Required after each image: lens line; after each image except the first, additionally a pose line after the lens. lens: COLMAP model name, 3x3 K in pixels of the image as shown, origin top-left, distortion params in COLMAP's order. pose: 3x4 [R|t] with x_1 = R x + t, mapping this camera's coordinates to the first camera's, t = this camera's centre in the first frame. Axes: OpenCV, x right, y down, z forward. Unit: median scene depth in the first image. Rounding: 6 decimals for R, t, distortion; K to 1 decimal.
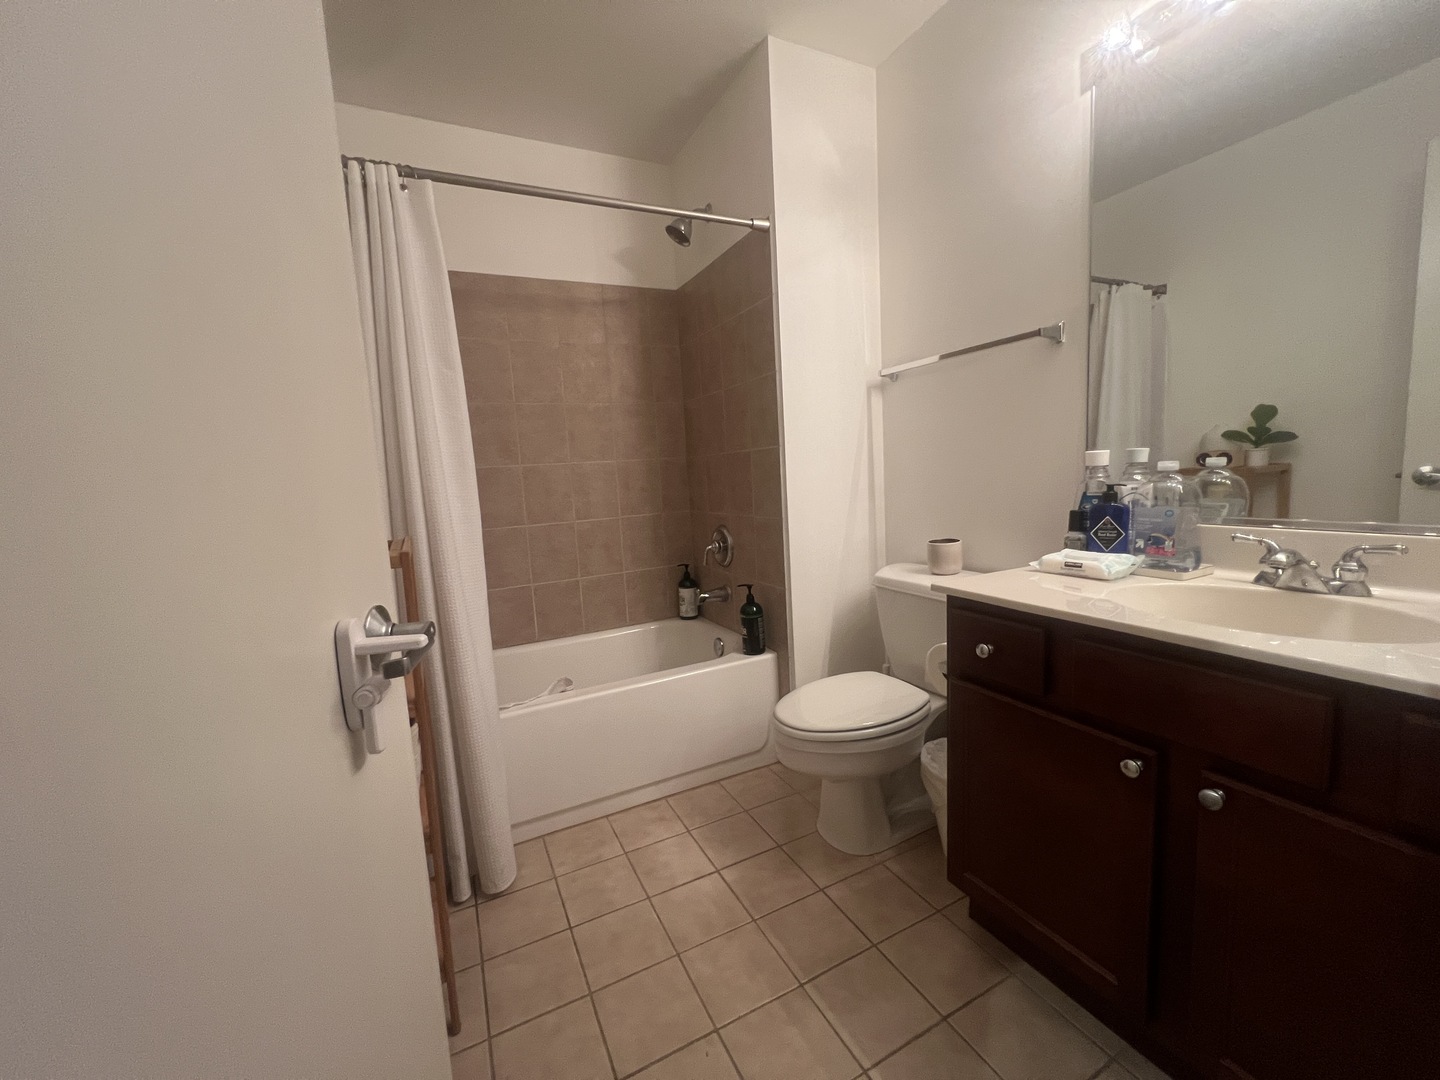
lens RADIAL K [[574.0, 0, 719.3], [0, 574.0, 536.4], [0, 0, 1]] dist [-0.001068, 0.000273]
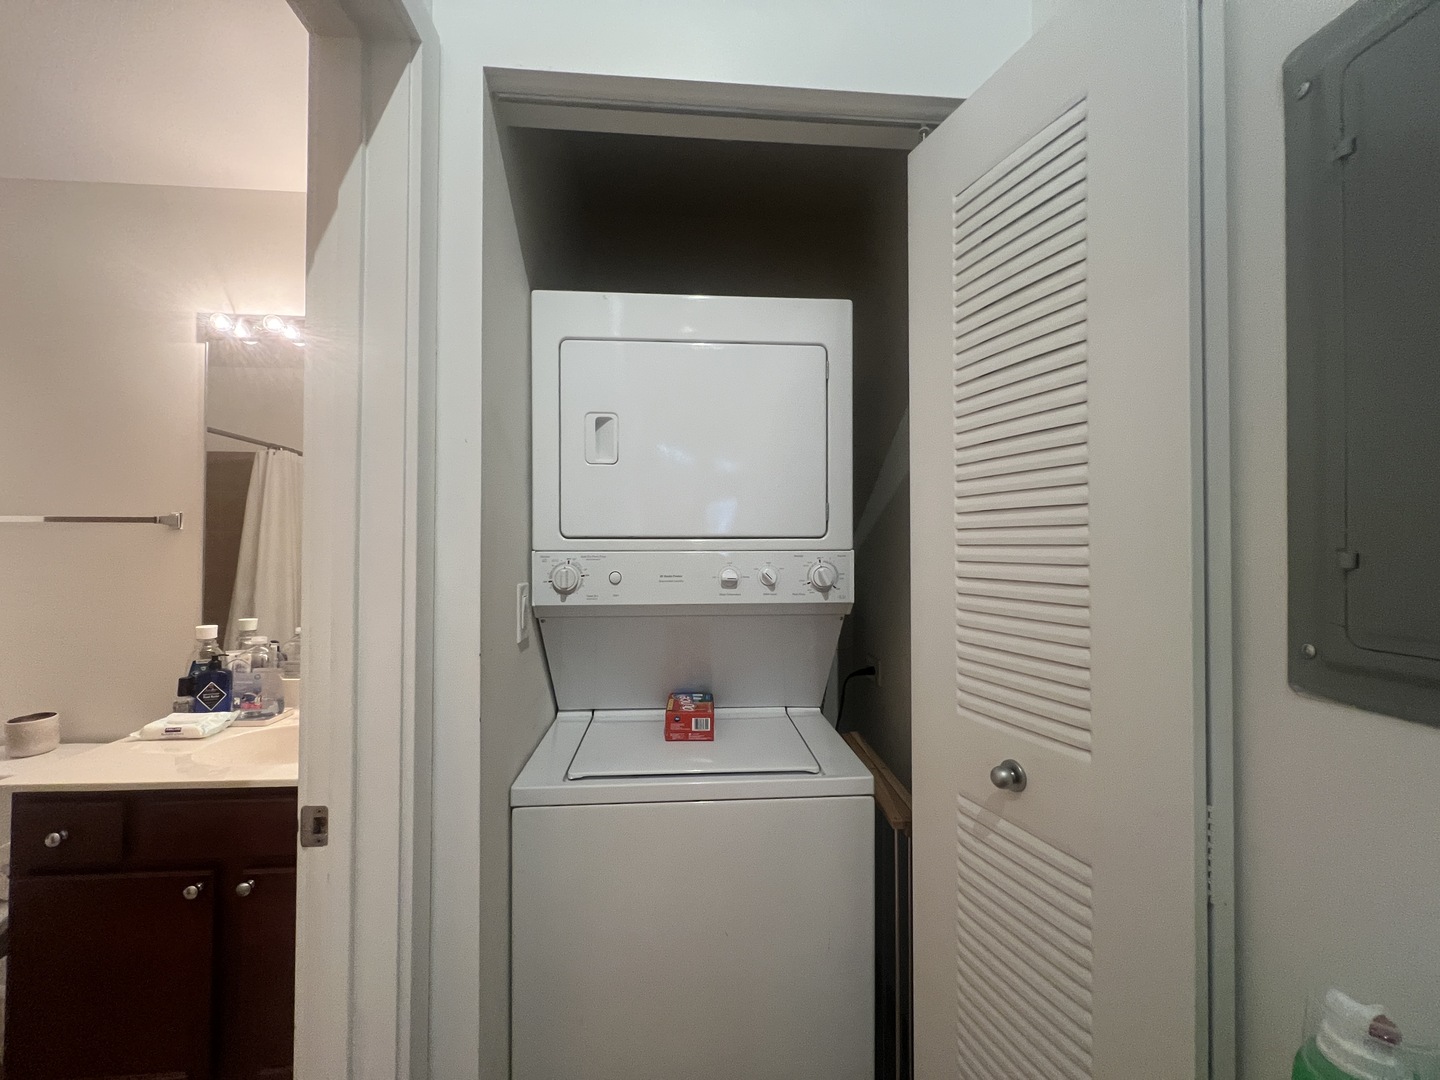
lens RADIAL K [[578.8, 0, 721.2], [0, 578.8, 537.2], [0, 0, 1]] dist [0.002856, -0.000291]
pose [[0.375556, 0.069163, 0.924216, -0.093548], [0.080171, 0.991049, -0.106742, -0.123467], [-0.923326, 0.114183, 0.366649, -0.521669]]
